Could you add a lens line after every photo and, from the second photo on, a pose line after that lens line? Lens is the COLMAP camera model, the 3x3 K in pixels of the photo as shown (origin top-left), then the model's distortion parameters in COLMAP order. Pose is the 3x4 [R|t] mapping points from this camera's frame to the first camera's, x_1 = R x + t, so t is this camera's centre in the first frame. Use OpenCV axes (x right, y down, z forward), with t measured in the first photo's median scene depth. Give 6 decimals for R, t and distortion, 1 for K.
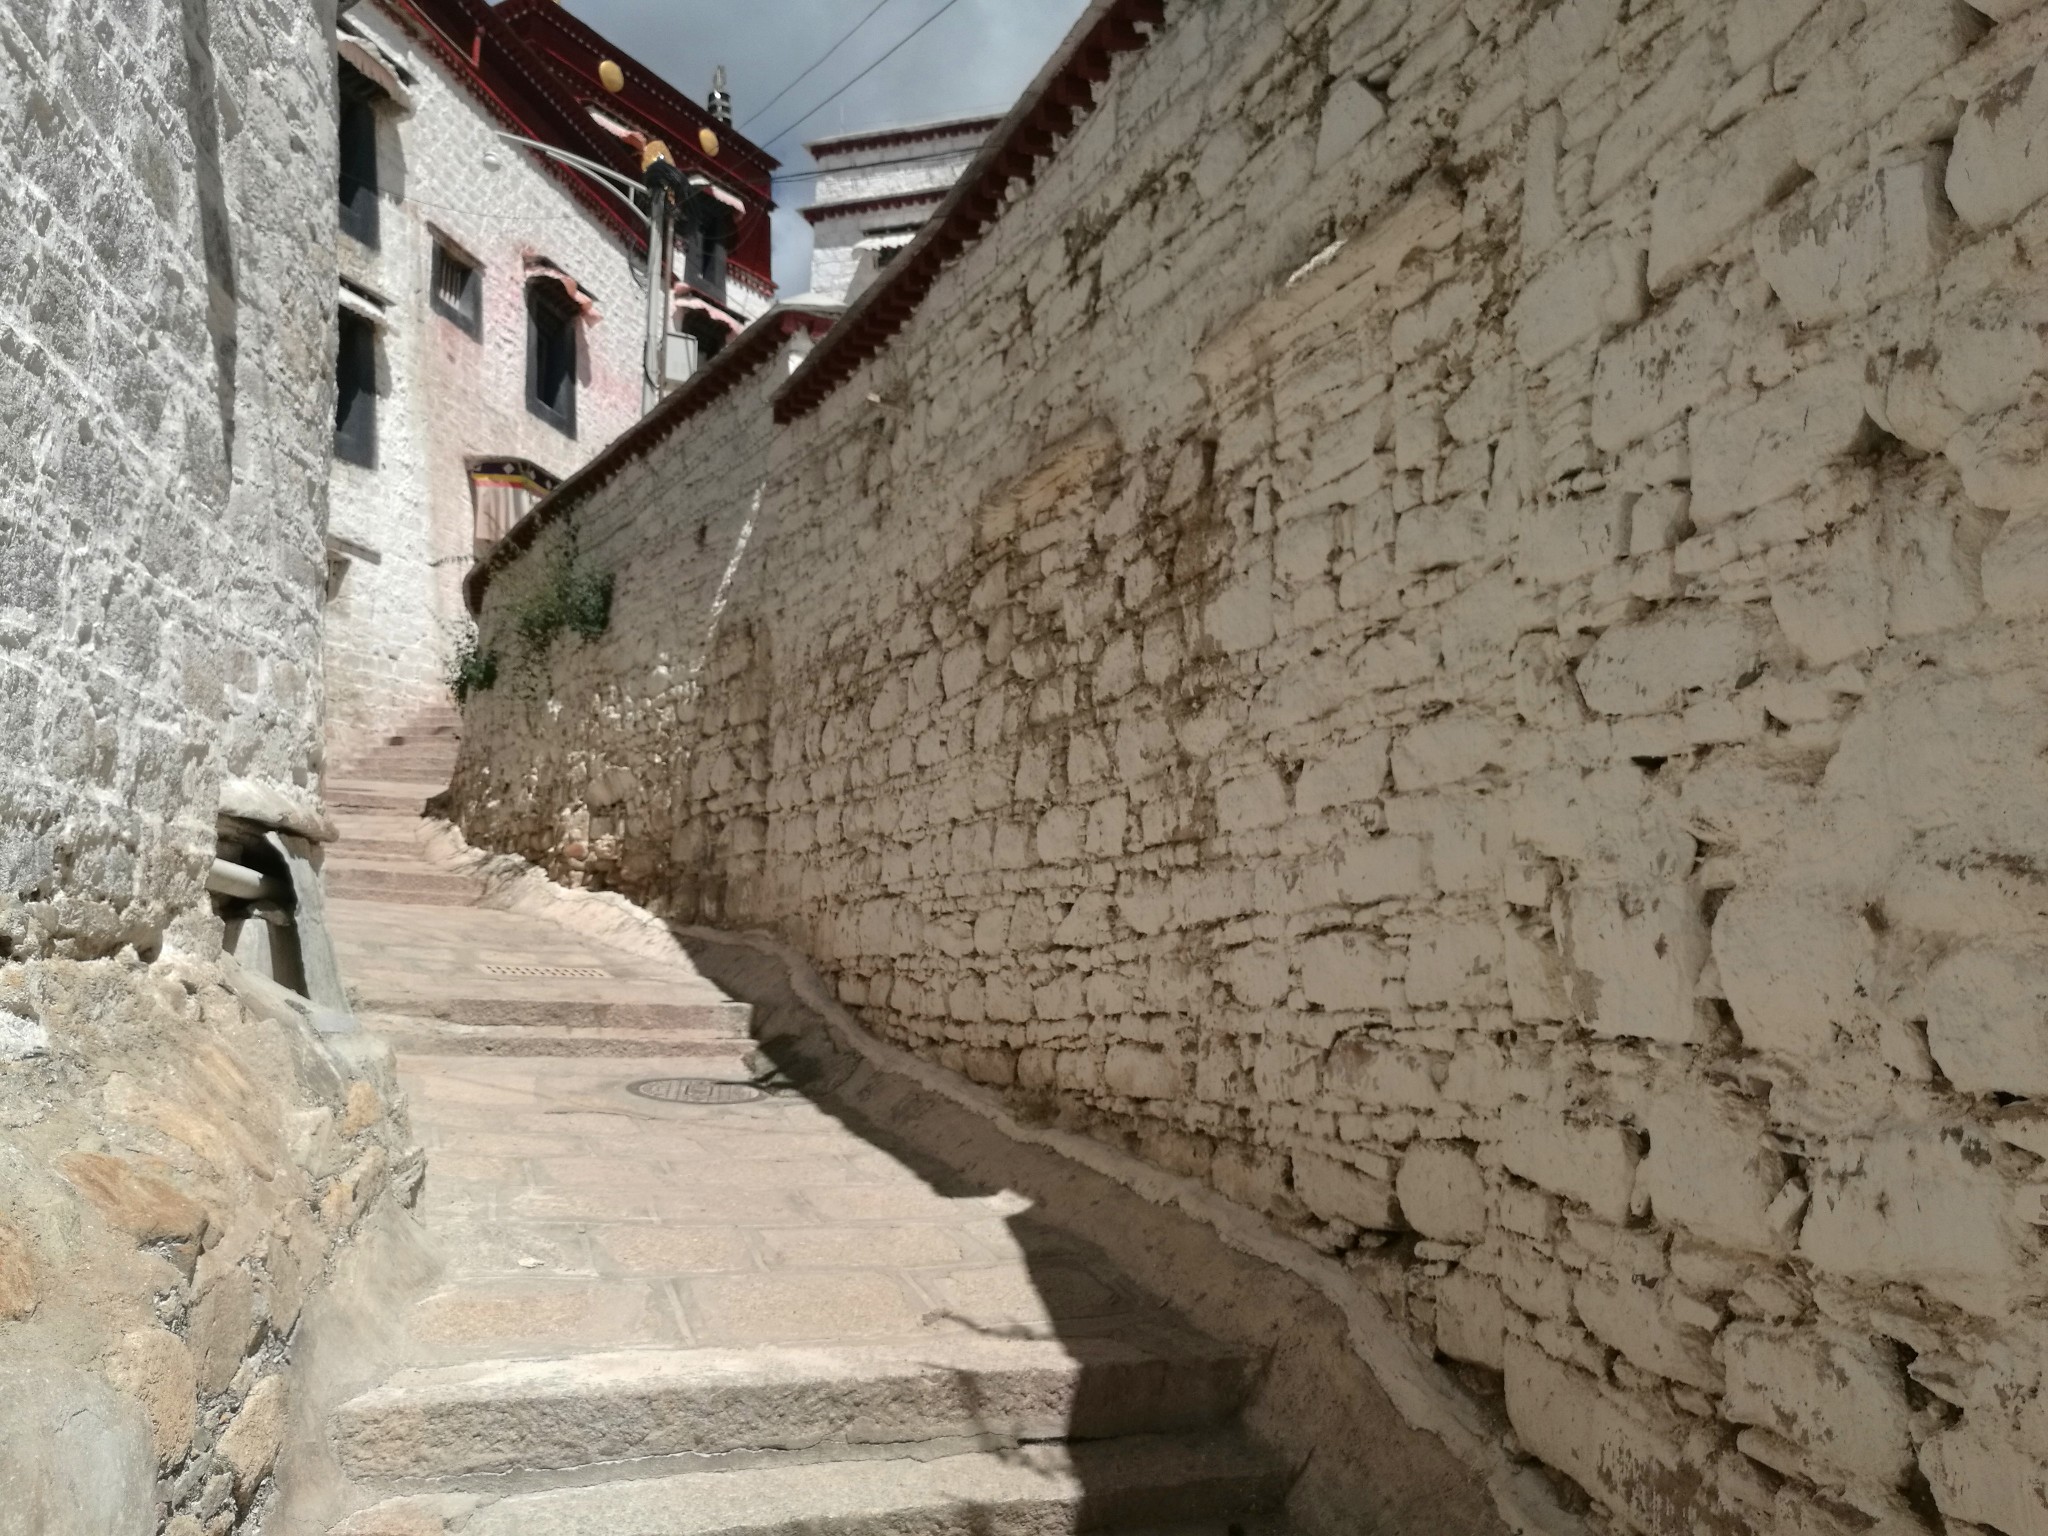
lens RADIAL K [[1589.0, 0, 1030.1], [0, 1589.0, 756.0], [0, 0, 1]] dist [0.013683, -0.021801]
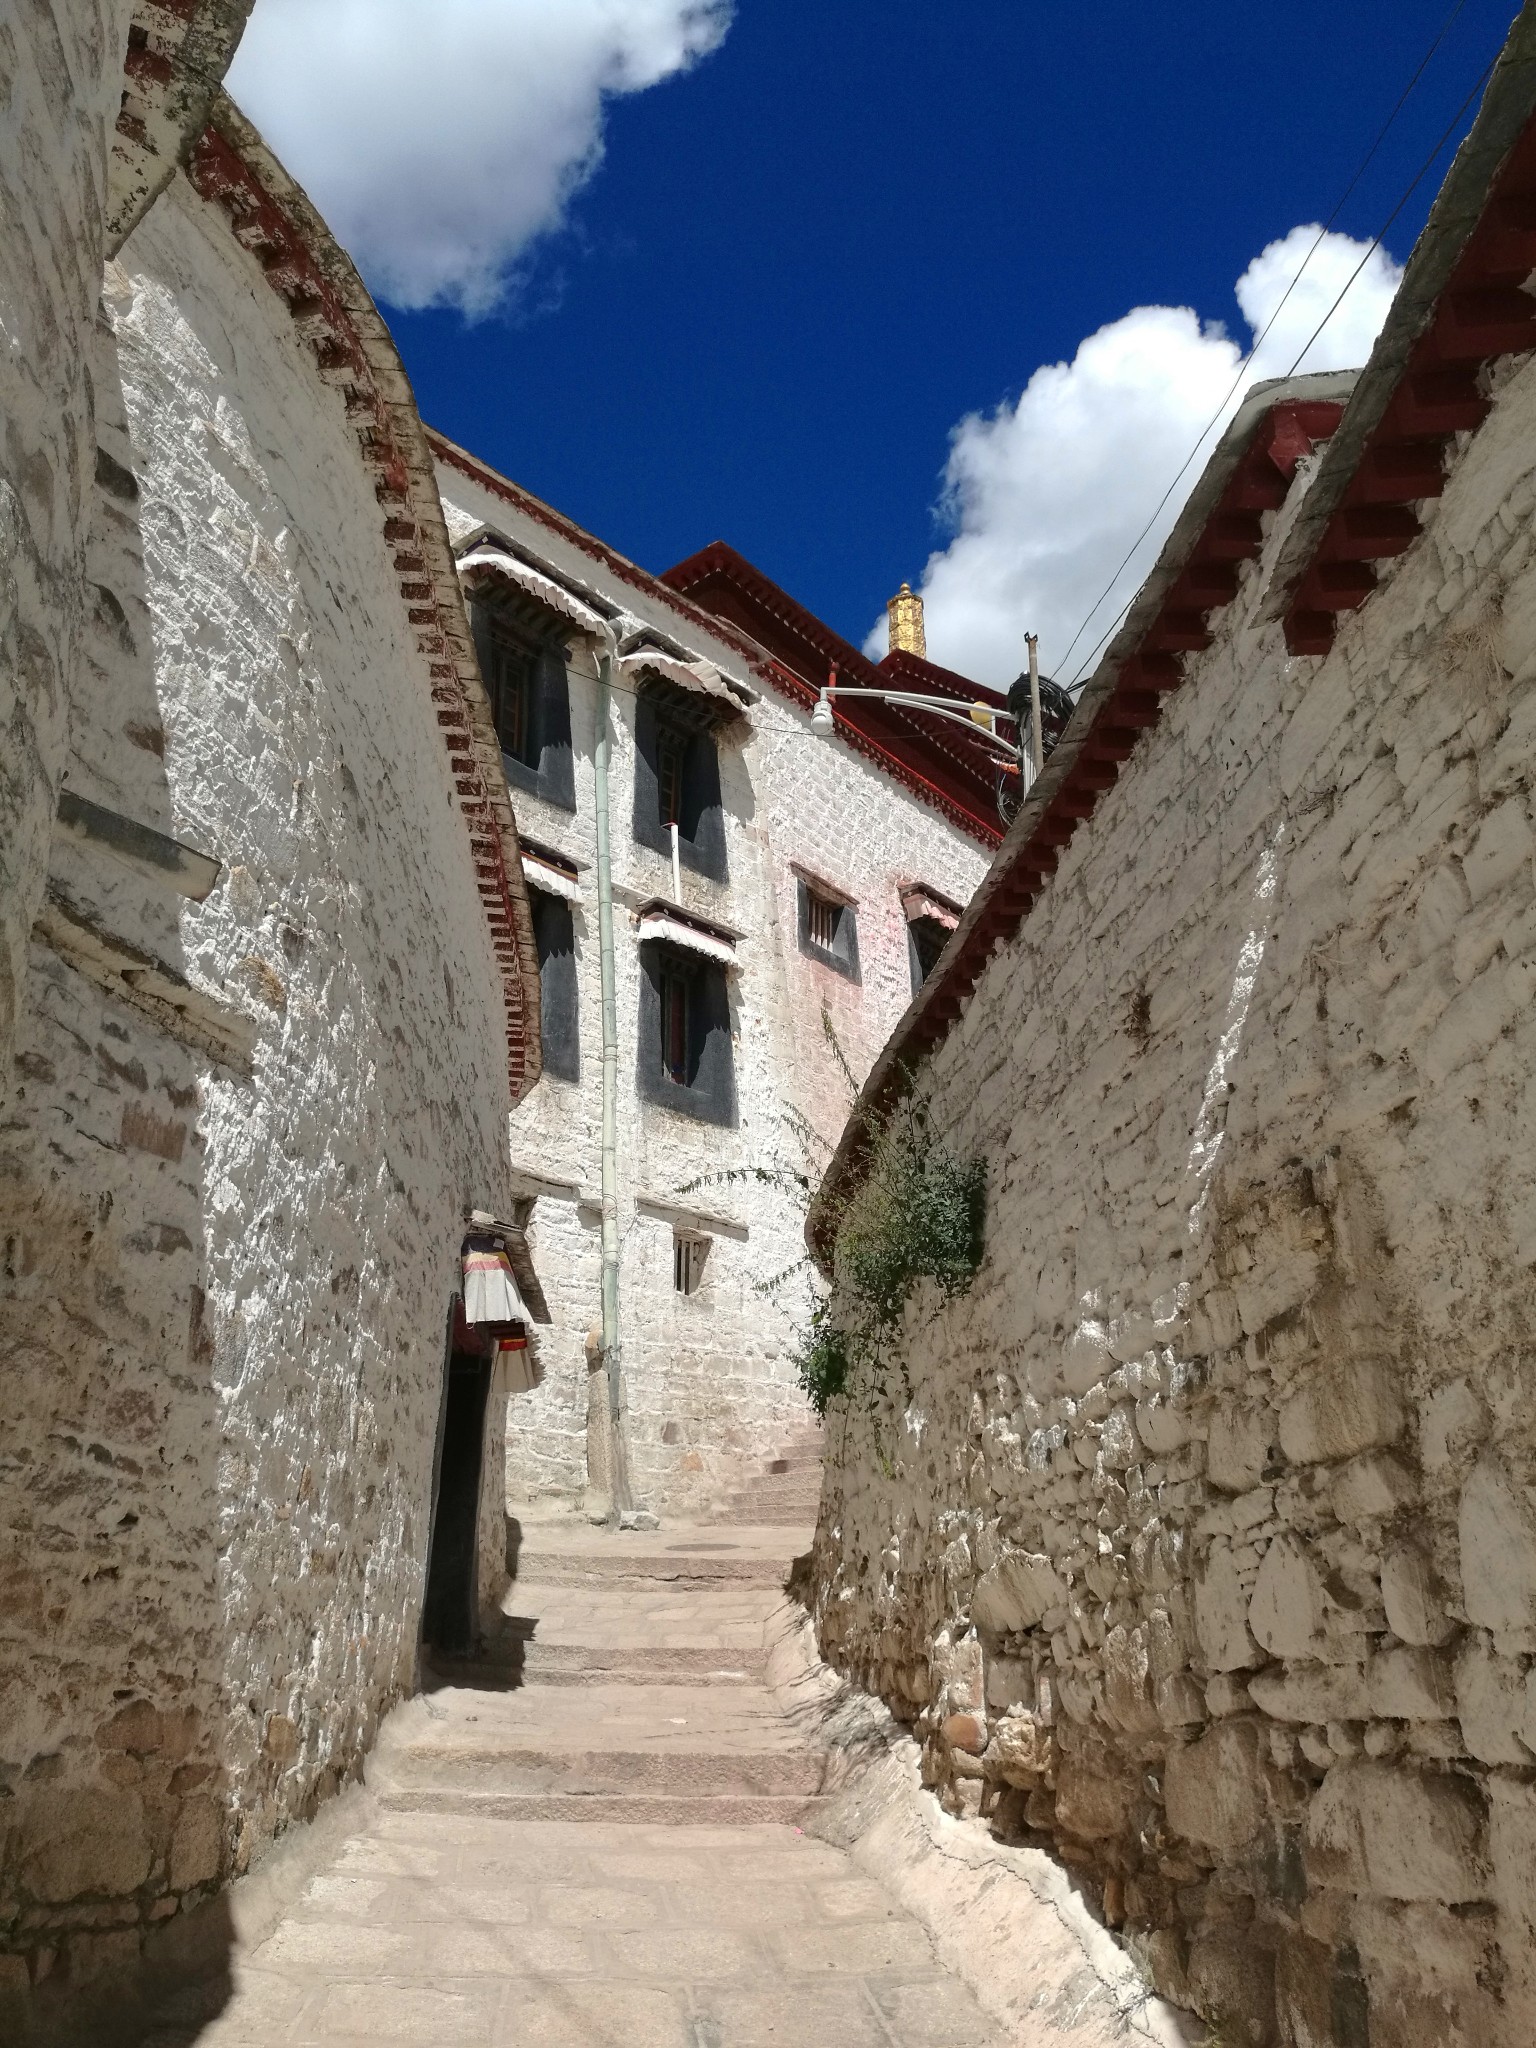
lens RADIAL K [[1589.0, 0, 763.1], [0, 1589.0, 1010.0], [0, 0, 1]] dist [0.013683, -0.021801]
pose [[0.901278, -0.172603, -0.397375, -0.110496], [0.063228, 0.959795, -0.273488, -0.021814], [0.428603, 0.221363, 0.875955, 0.500347]]
